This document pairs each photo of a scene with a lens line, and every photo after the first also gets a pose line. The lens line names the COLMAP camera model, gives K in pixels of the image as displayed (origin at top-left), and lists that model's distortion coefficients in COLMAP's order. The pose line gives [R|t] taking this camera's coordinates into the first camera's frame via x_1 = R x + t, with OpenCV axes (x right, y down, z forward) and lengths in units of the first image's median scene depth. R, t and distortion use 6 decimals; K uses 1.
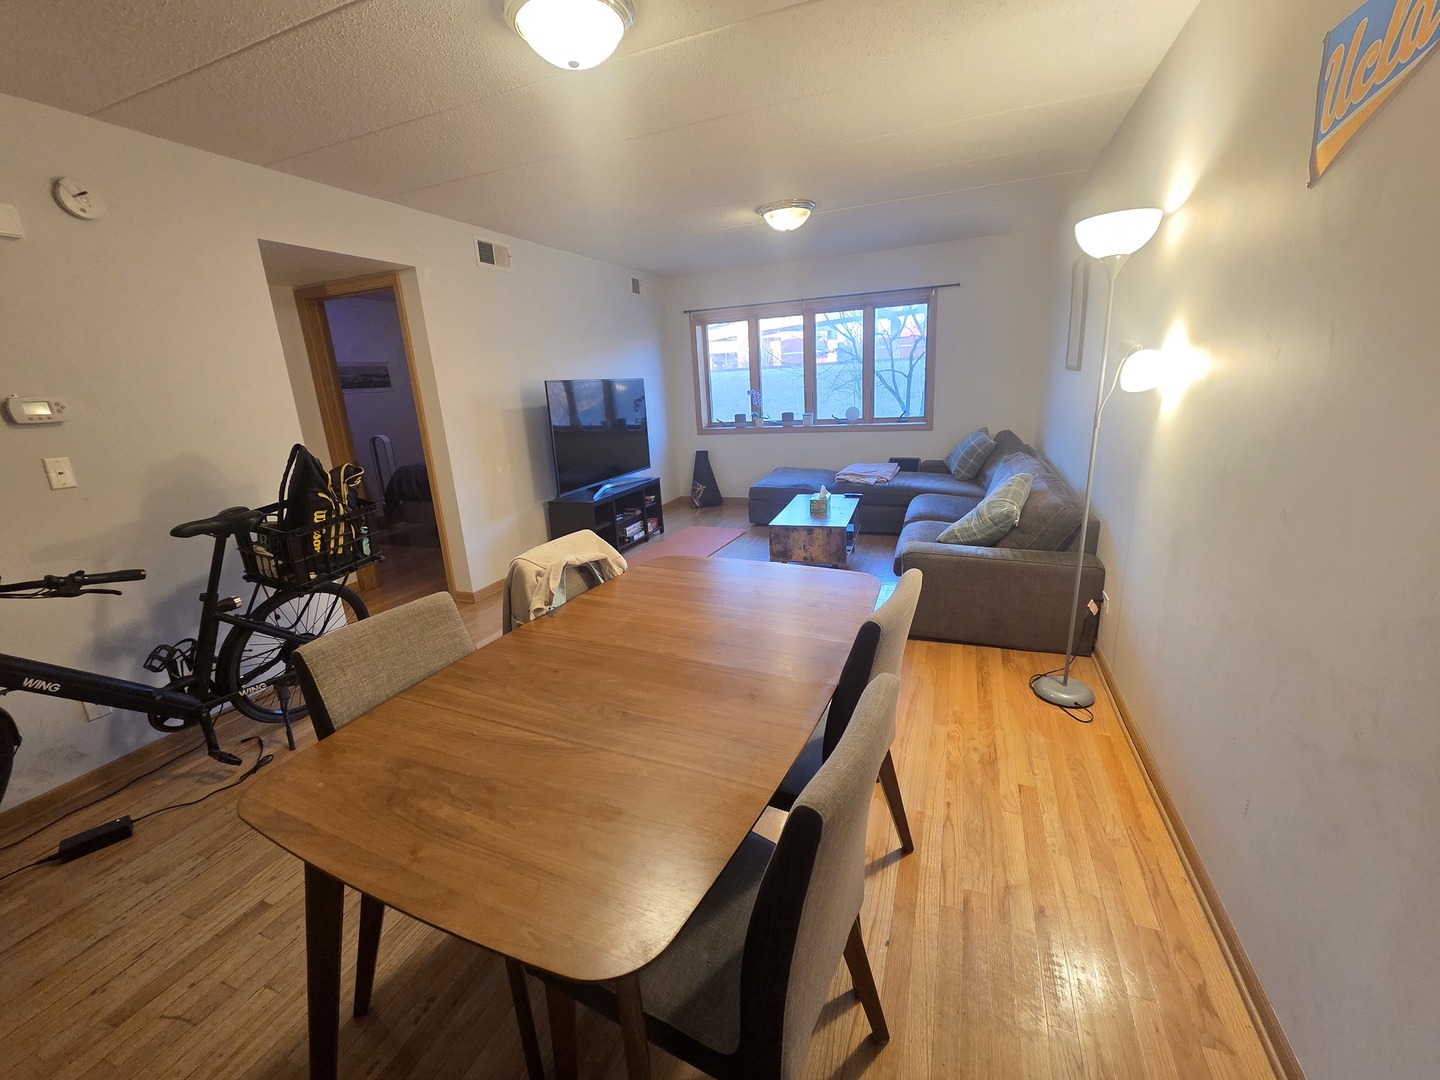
lens RADIAL K [[592.9, 0, 720.0], [0, 592.9, 540.0], [0, 0, 1]] dist [0.000215, -0.000336]
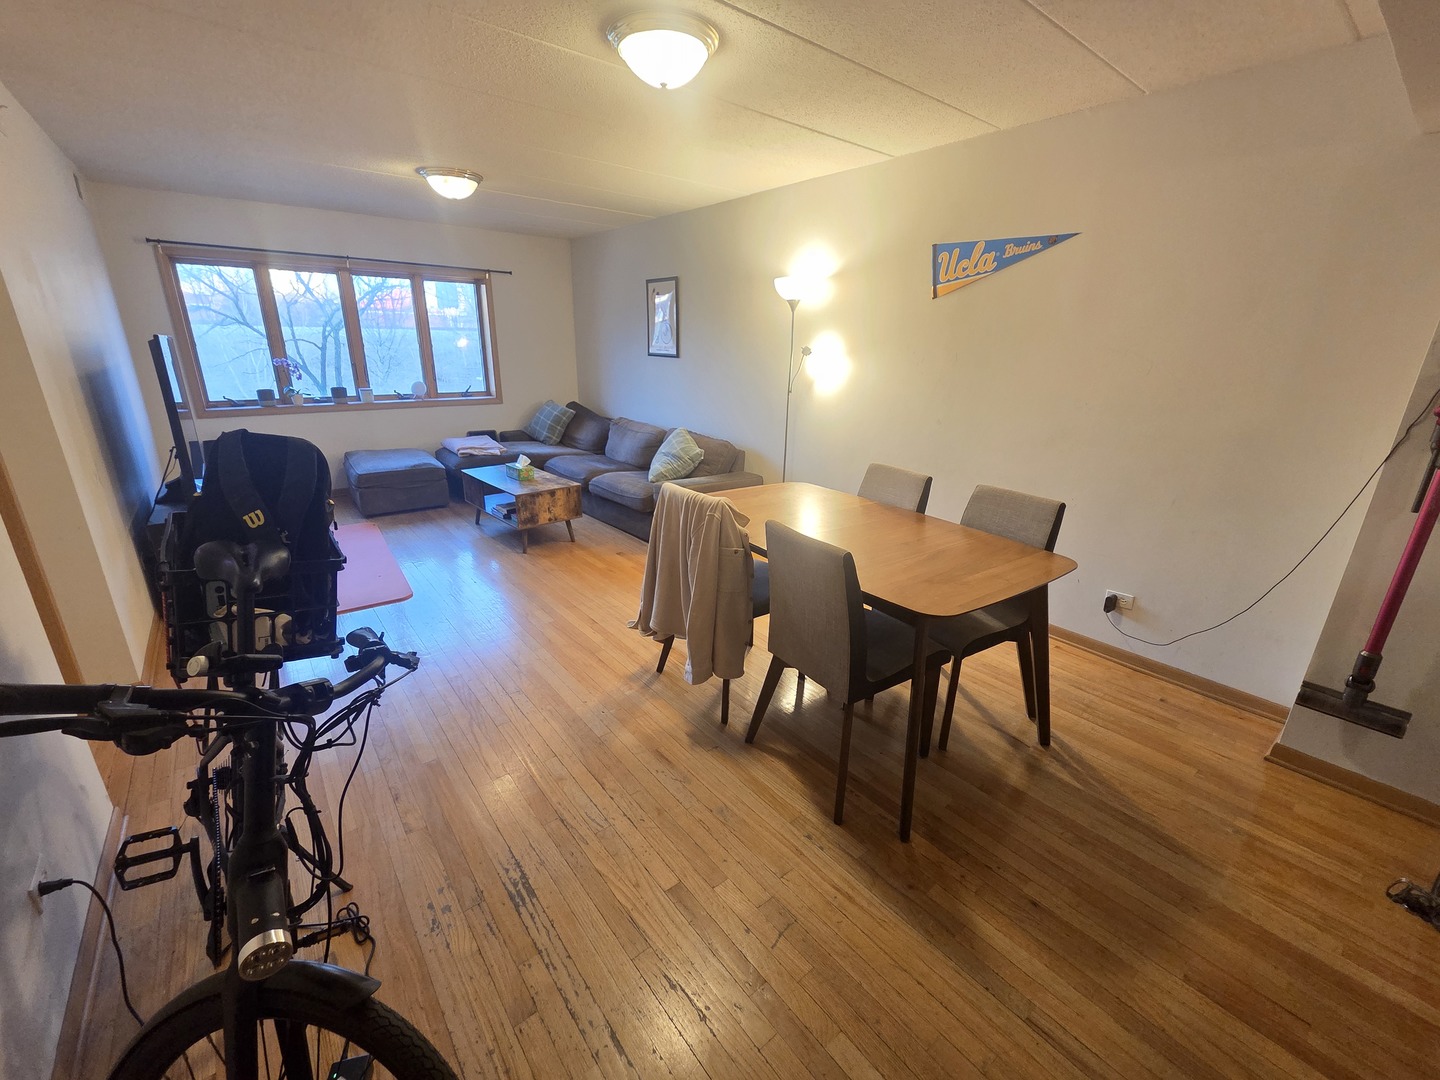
lens RADIAL K [[592.9, 0, 720.0], [0, 592.9, 540.0], [0, 0, 1]] dist [0.000215, -0.000336]
pose [[0.484591, -0.216570, 0.847508, -0.424634], [0.187144, 0.972102, 0.141402, -0.018910], [-0.854488, 0.090084, 0.511601, 0.114652]]
